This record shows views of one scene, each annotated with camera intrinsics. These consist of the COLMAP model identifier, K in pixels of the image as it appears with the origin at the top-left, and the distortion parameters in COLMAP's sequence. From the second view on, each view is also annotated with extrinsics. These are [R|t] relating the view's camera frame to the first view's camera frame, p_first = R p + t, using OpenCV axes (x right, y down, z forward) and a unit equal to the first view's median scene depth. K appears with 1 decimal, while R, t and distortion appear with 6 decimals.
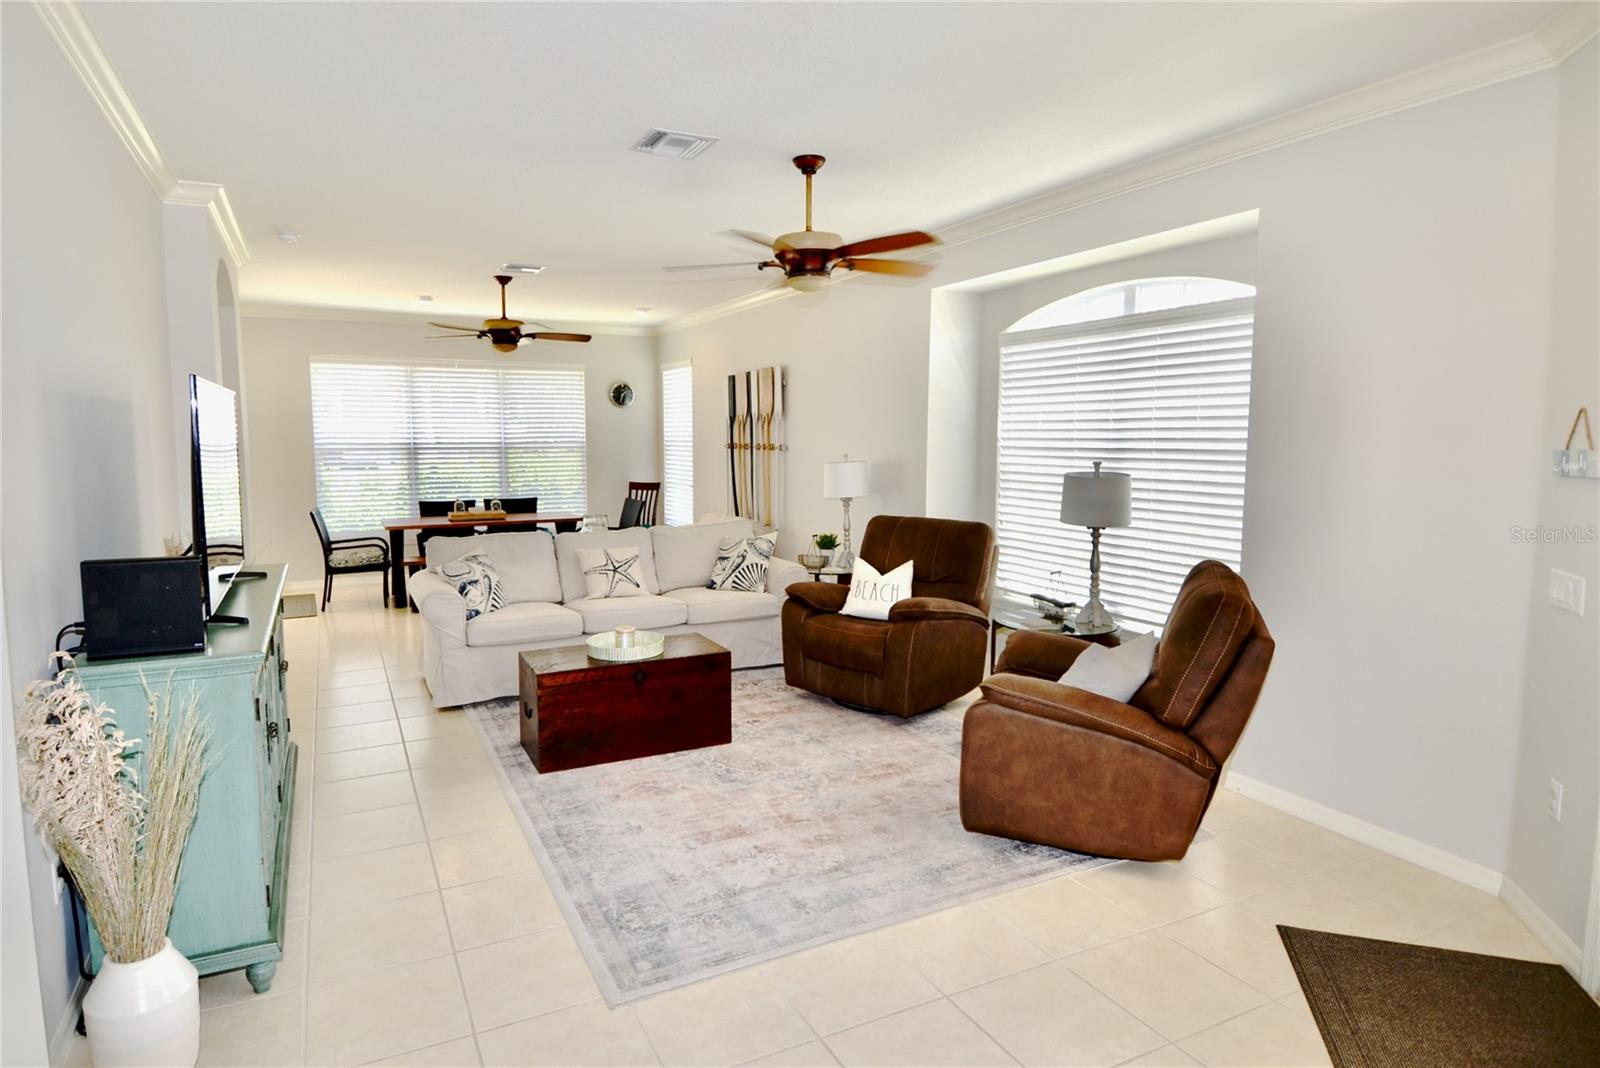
lens RADIAL K [[884.0, 0, 759.4], [0, 884.0, 508.9], [0, 0, 1]] dist [0.056870, -0.000875]
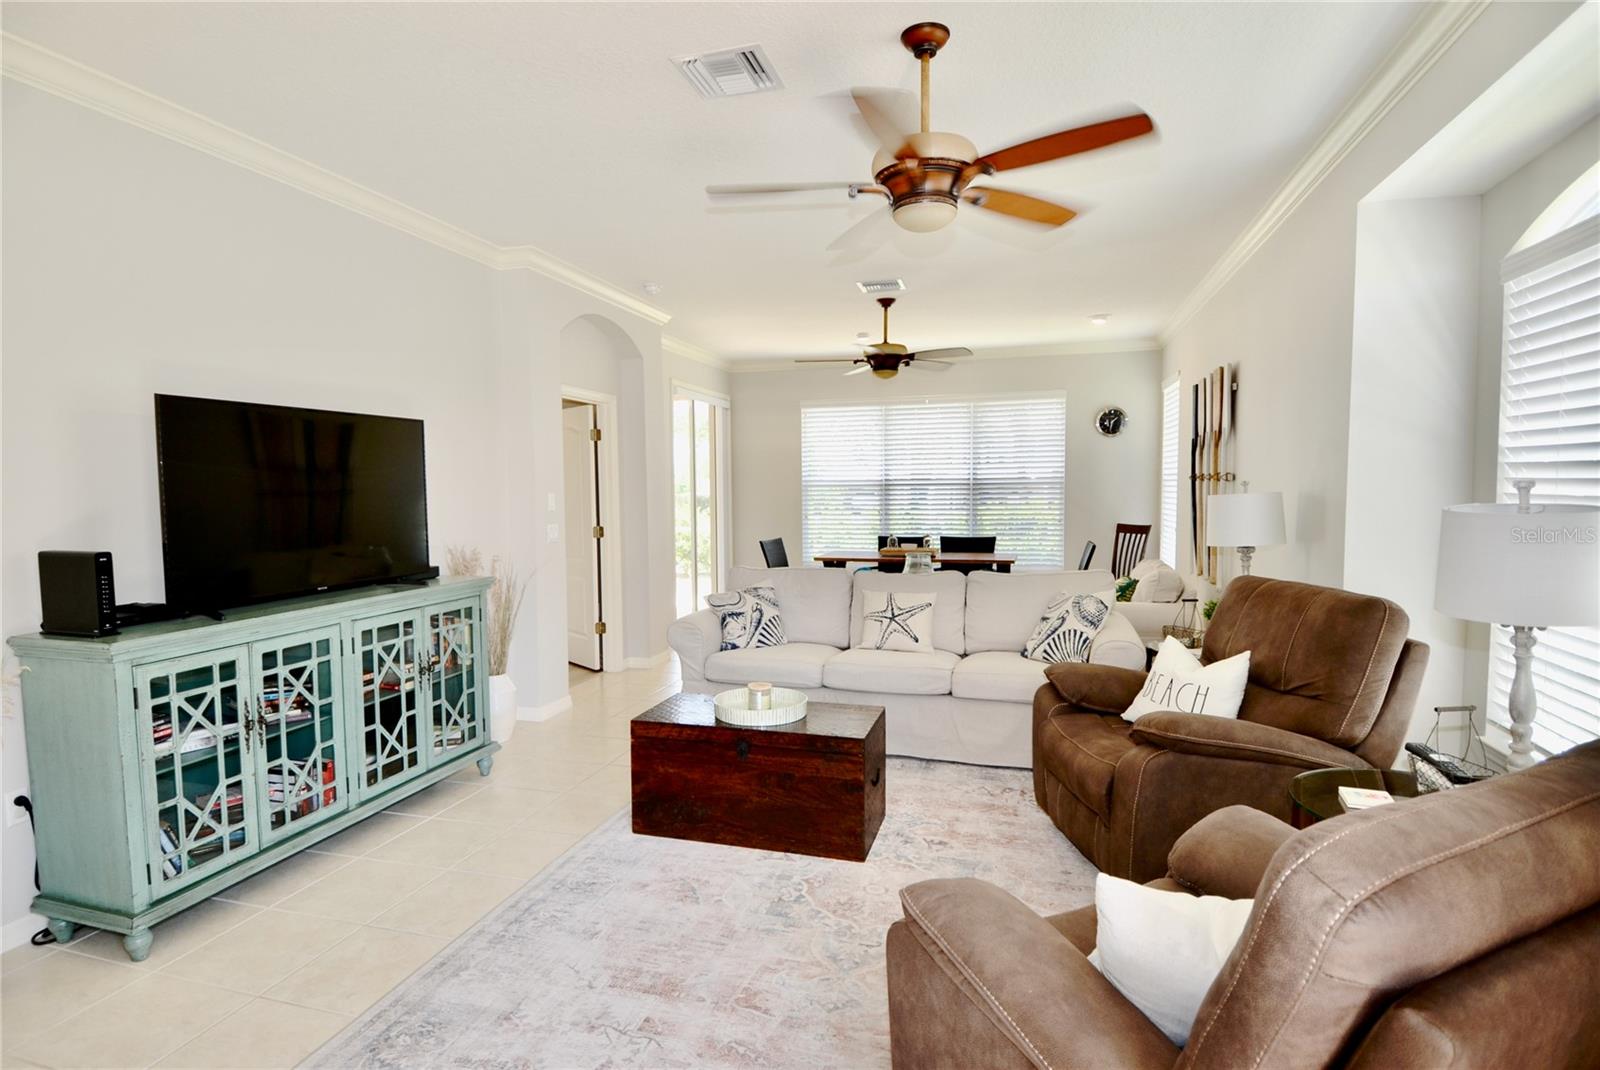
lens RADIAL K [[844.8, 0, 800.0], [0, 844.8, 535.0], [0, 0, 1]] dist [0.056617, -0.051060]
pose [[0.743927, 0.035673, -0.667308, 0.331054], [-0.049536, 0.998771, -0.001832, -0.005287], [0.666422, 0.034419, 0.744780, 0.355841]]
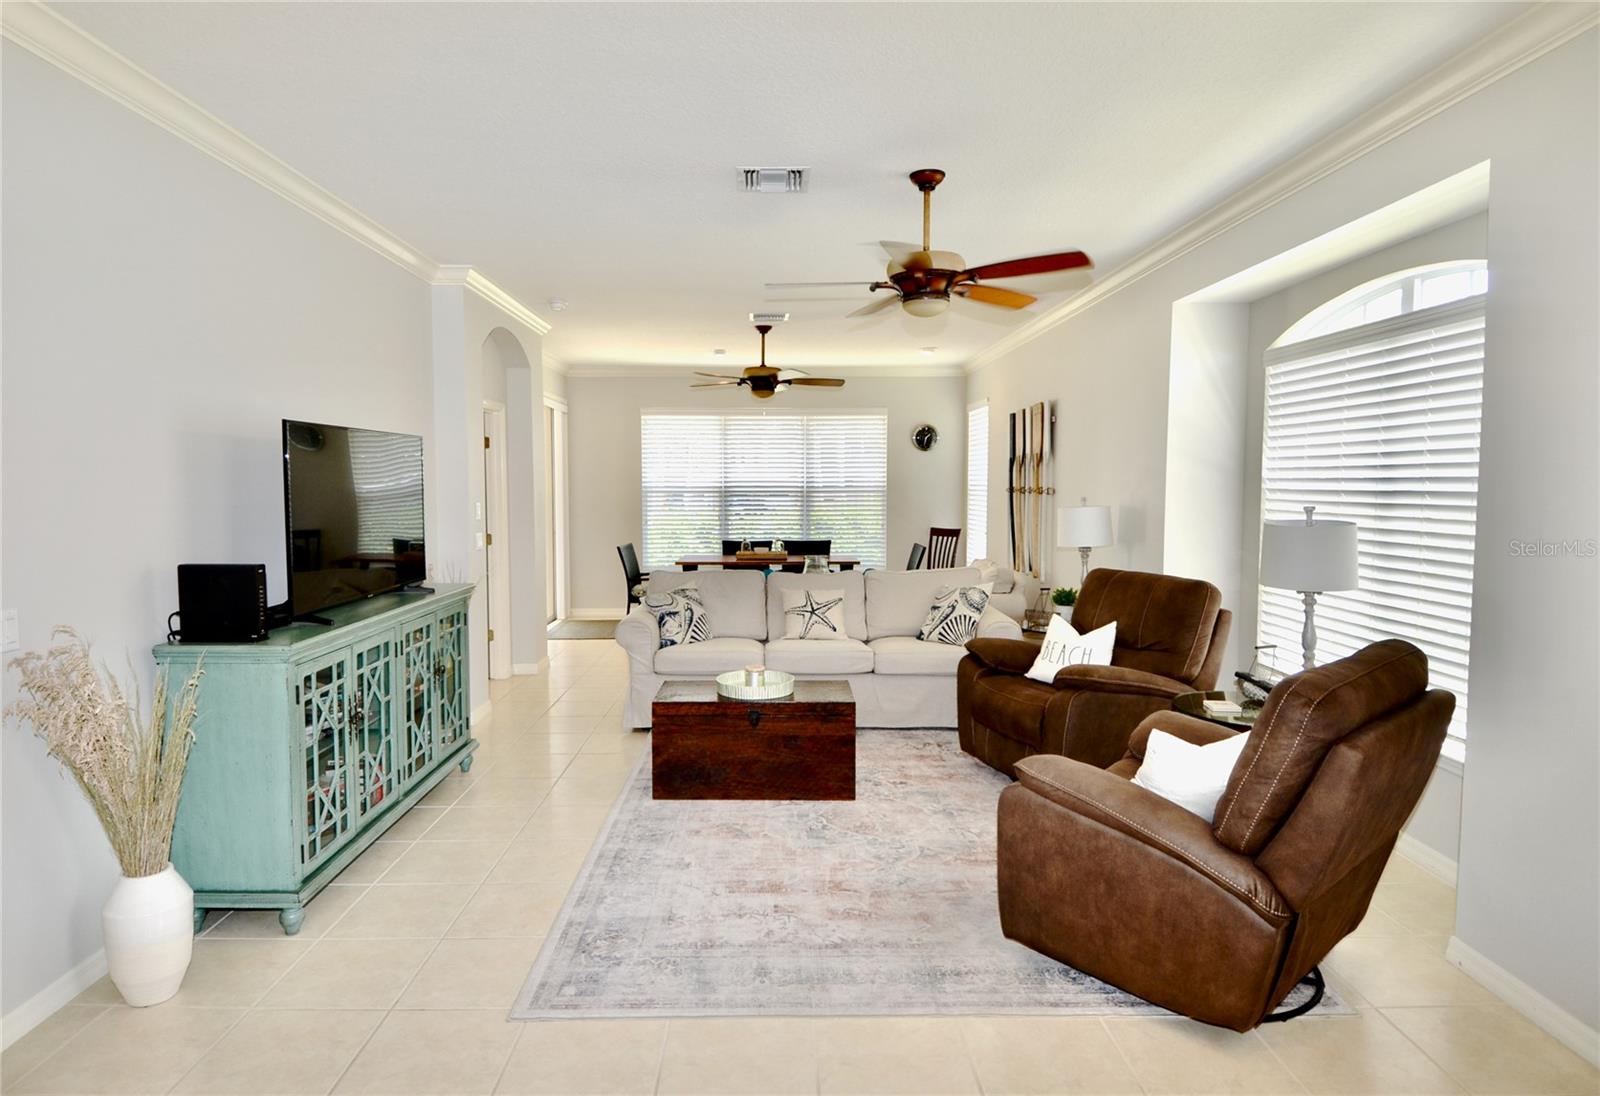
lens RADIAL K [[909.2, 0, 793.2], [0, 909.2, 530.9], [0, 0, 1]] dist [0.073756, -0.040435]
pose [[0.906026, 0.025022, -0.422482, 0.261169], [-0.038159, 0.999015, -0.022666, 0.002720], [0.421498, 0.036658, 0.906088, 0.070536]]
